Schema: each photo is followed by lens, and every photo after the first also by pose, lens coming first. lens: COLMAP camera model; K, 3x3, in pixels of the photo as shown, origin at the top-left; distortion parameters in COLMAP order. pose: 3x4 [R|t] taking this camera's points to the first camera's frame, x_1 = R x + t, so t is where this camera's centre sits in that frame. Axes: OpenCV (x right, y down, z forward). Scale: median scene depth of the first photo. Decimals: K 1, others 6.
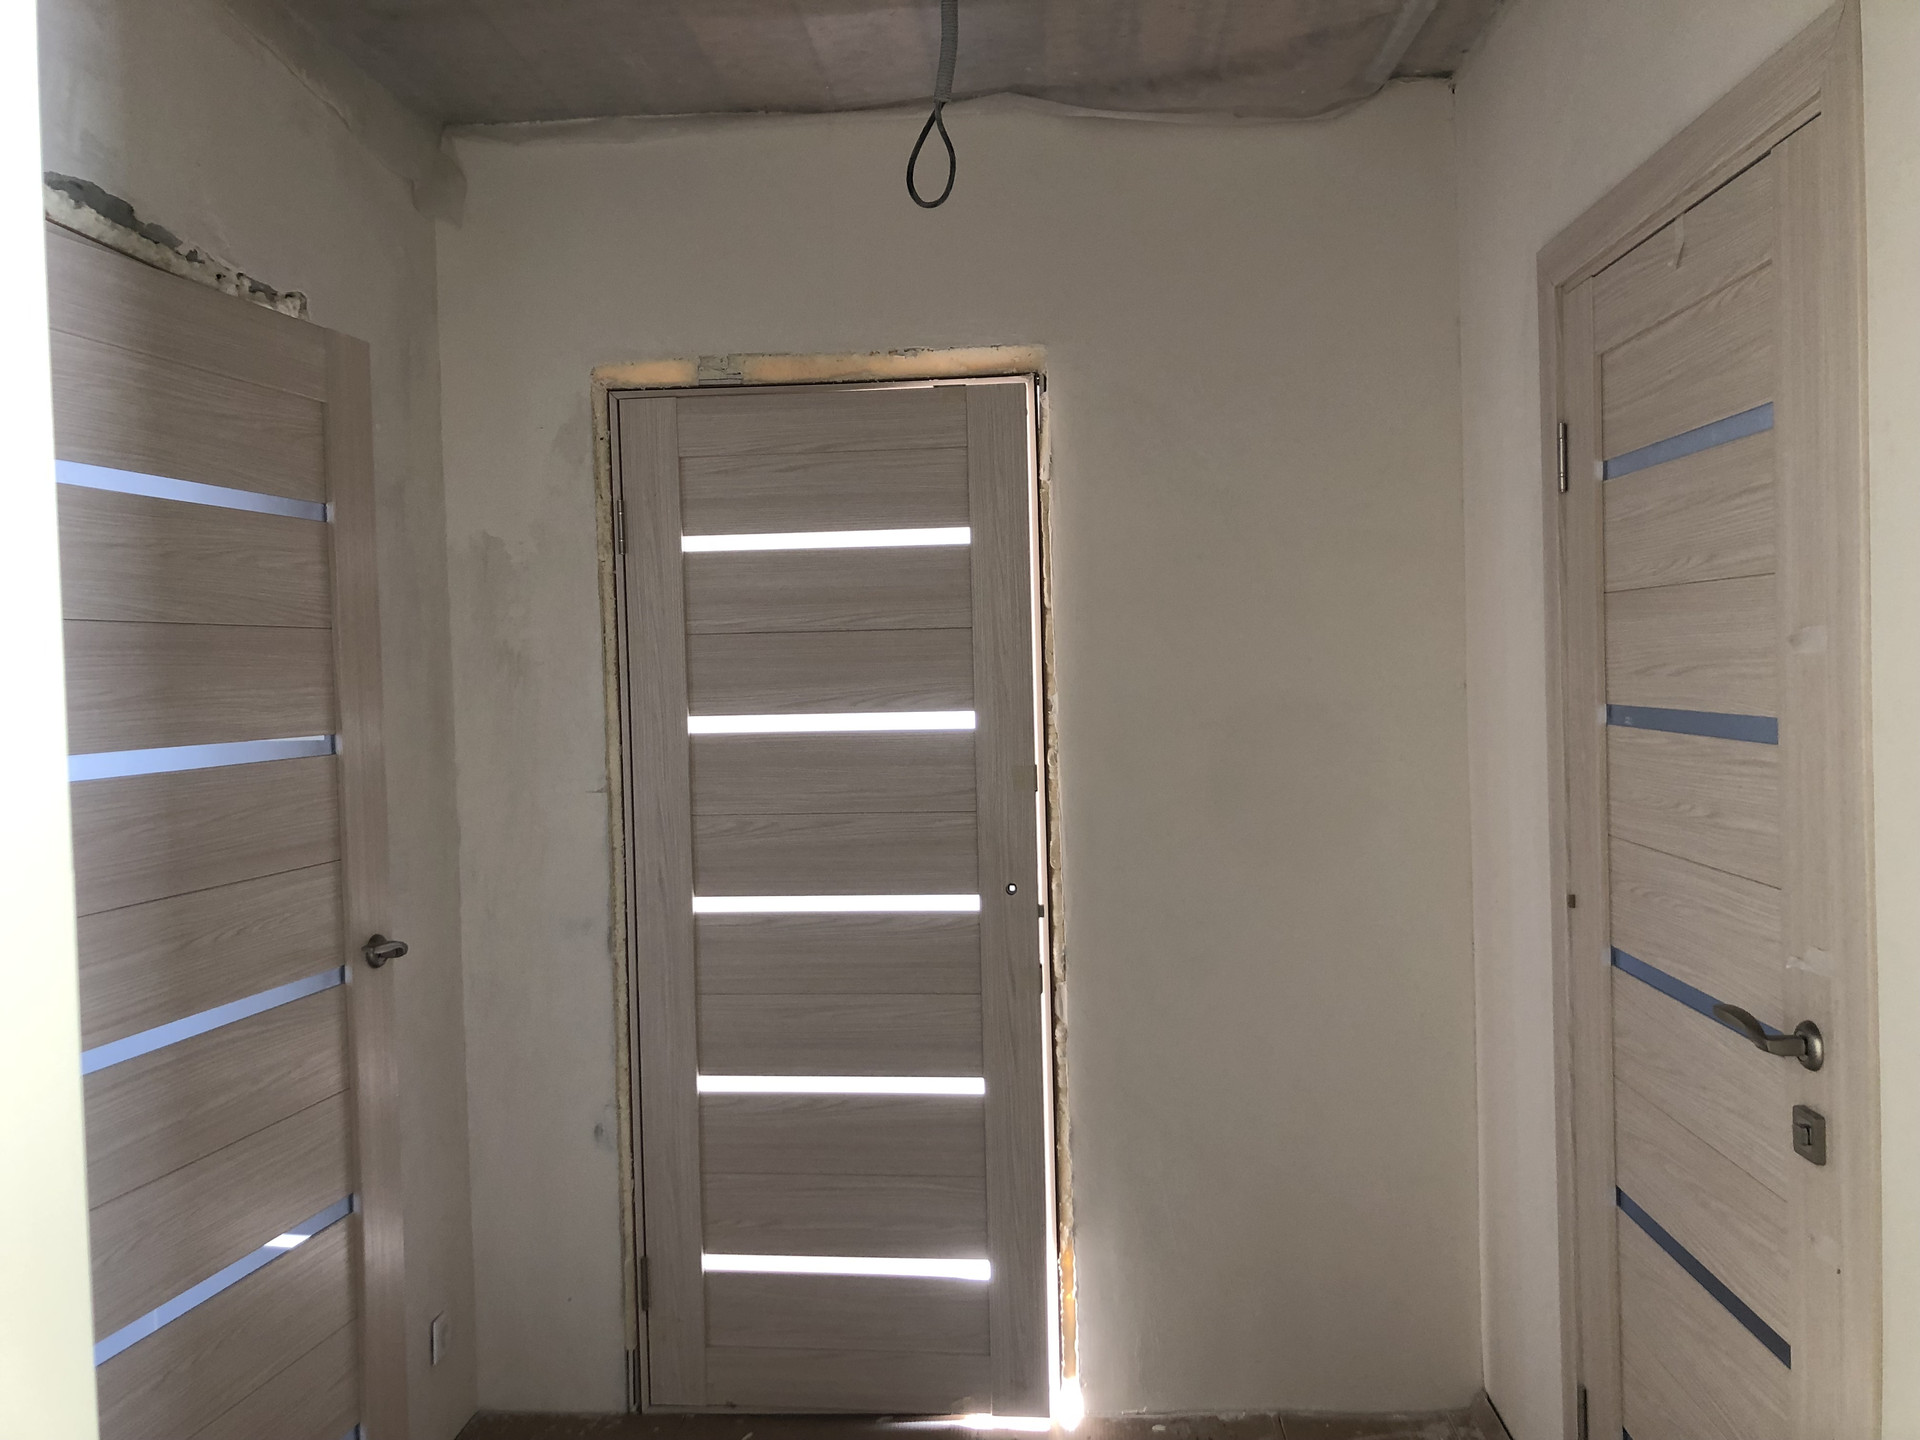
lens RADIAL K [[1567.6, 0, 963.1], [0, 1567.6, 707.5], [0, 0, 1]] dist [0.088324, -0.172930]
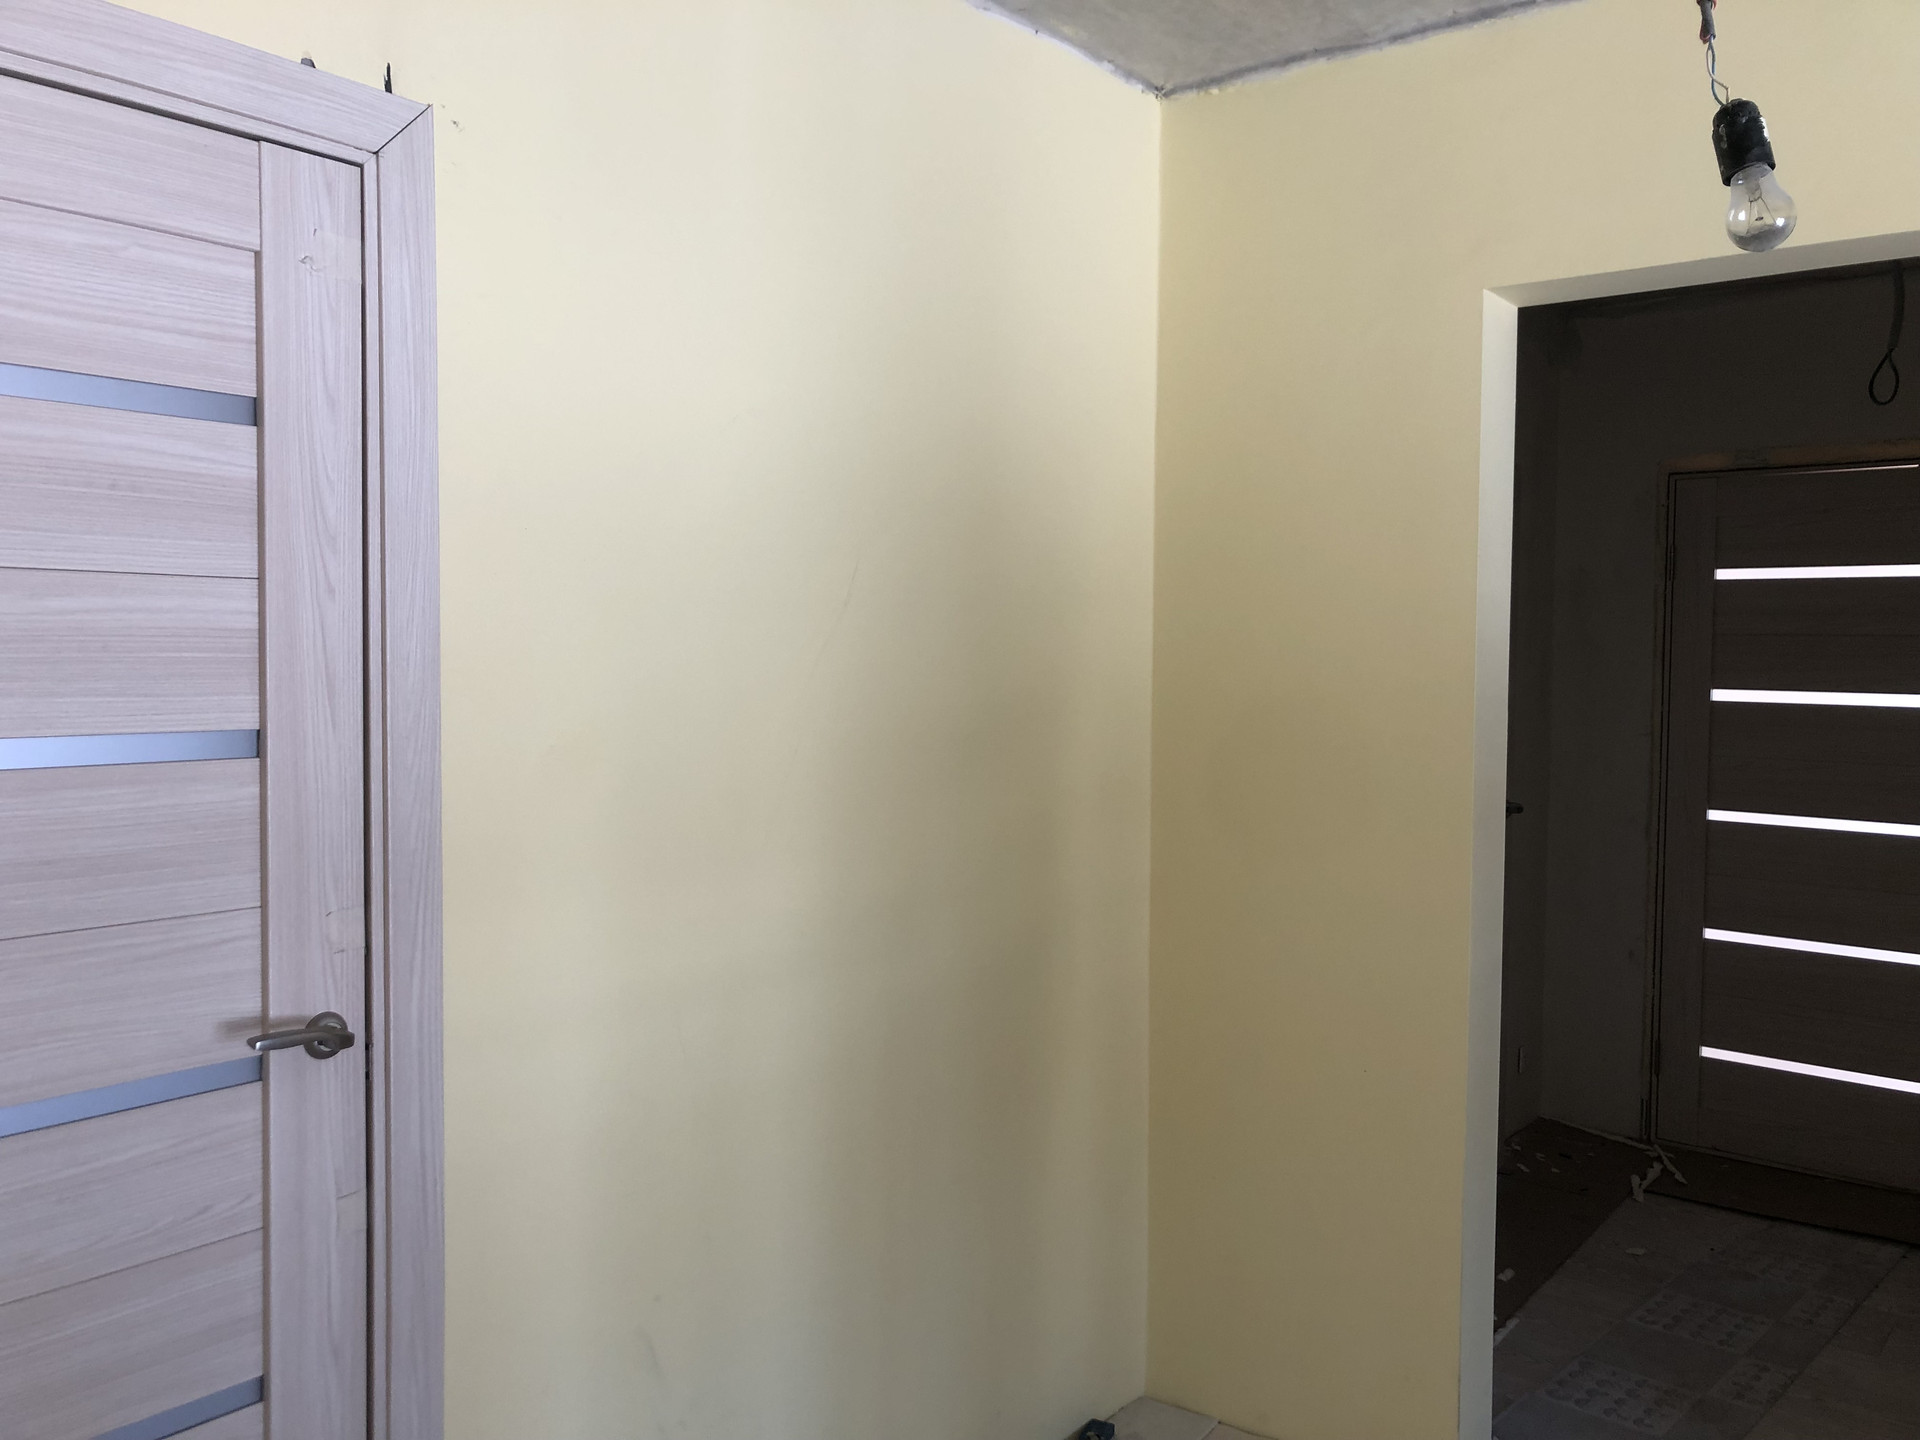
lens RADIAL K [[1554.7, 0, 958.3], [0, 1554.7, 707.3], [0, 0, 1]] dist [0.019055, -0.010145]
pose [[0.812835, 0.059235, -0.579475, 0.105103], [-0.055044, 0.998175, 0.024824, 0.025281], [0.579888, 0.011719, 0.814612, -0.631858]]
